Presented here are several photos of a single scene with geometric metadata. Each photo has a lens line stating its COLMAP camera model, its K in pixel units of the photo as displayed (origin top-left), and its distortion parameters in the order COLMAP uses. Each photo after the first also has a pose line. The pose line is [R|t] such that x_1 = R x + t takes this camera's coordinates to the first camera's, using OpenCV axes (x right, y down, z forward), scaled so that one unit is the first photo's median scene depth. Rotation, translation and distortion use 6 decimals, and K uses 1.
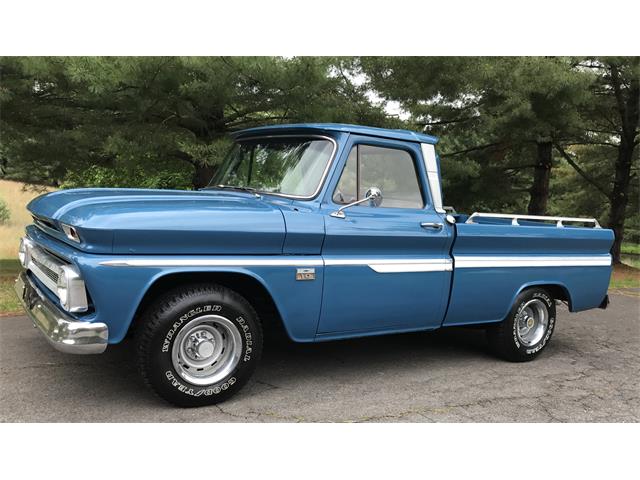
lens RADIAL K [[613.9, 0, 320.0], [0, 613.9, 240.0], [0, 0, 1]] dist [0.003896, 0.011530]
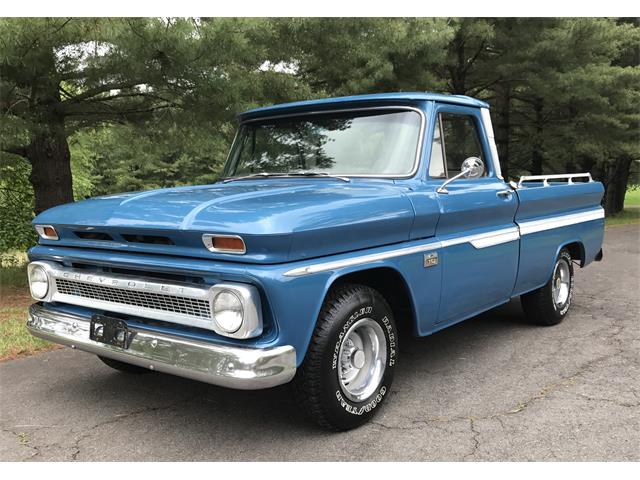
lens RADIAL K [[691.0, 0, 320.0], [0, 691.0, 211.3], [0, 0, 1]] dist [0.001667, -0.012013]
pose [[0.951817, -0.110599, 0.286027, -0.433882], [0.116488, 0.993186, -0.003601, -0.028016], [-0.283680, 0.036746, 0.958215, 0.067455]]
